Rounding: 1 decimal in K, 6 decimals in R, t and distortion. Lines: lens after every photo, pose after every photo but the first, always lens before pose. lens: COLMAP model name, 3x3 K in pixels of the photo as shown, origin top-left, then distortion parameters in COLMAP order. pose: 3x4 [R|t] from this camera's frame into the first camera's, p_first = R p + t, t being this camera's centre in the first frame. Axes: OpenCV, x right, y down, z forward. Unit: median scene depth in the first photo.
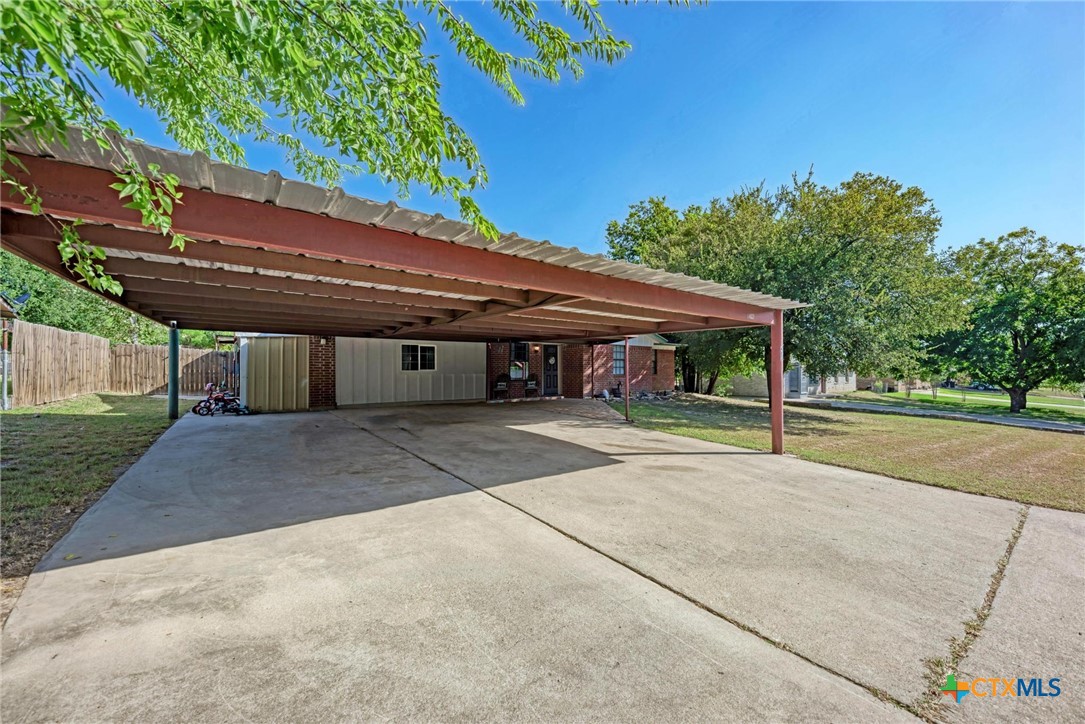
lens RADIAL K [[398.6, 0, 542.5], [0, 398.6, 362.0], [0, 0, 1]] dist [0.000028, -0.000033]
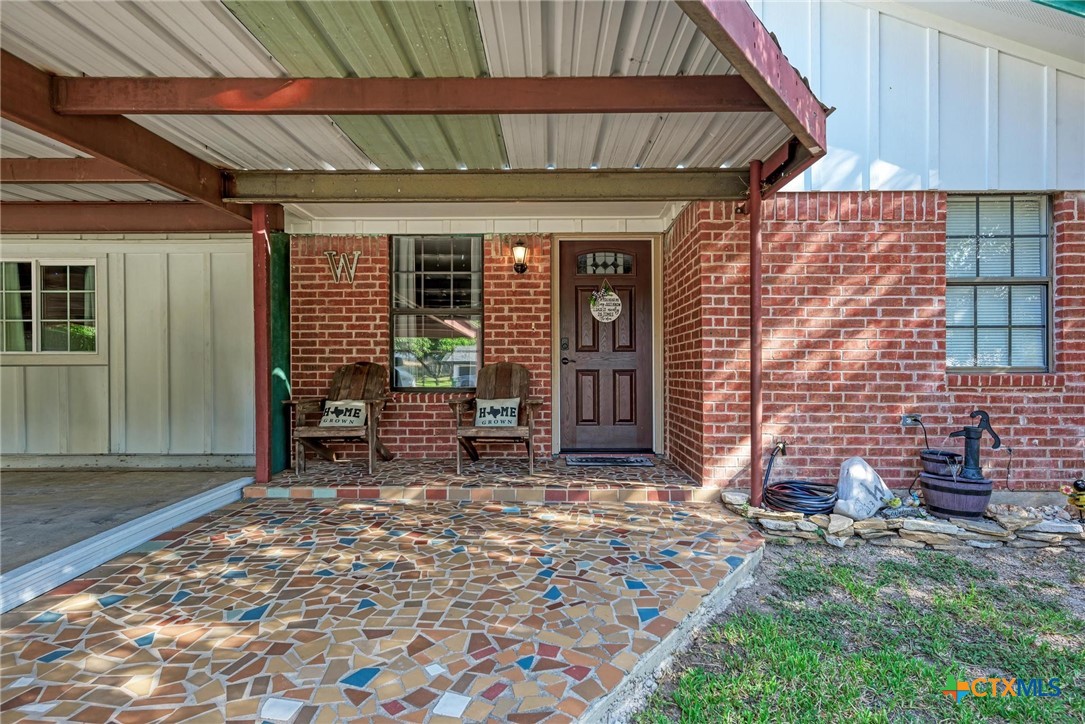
lens RADIAL K [[592.4, 0, 542.5], [0, 592.4, 362.0], [0, 0, 1]] dist [-0.000291, 0.000103]
pose [[0.806747, -0.005611, -0.590871, 0.197202], [0.014059, 0.999854, 0.009701, 0.024254], [0.590730, -0.016133, 0.806708, 0.738473]]
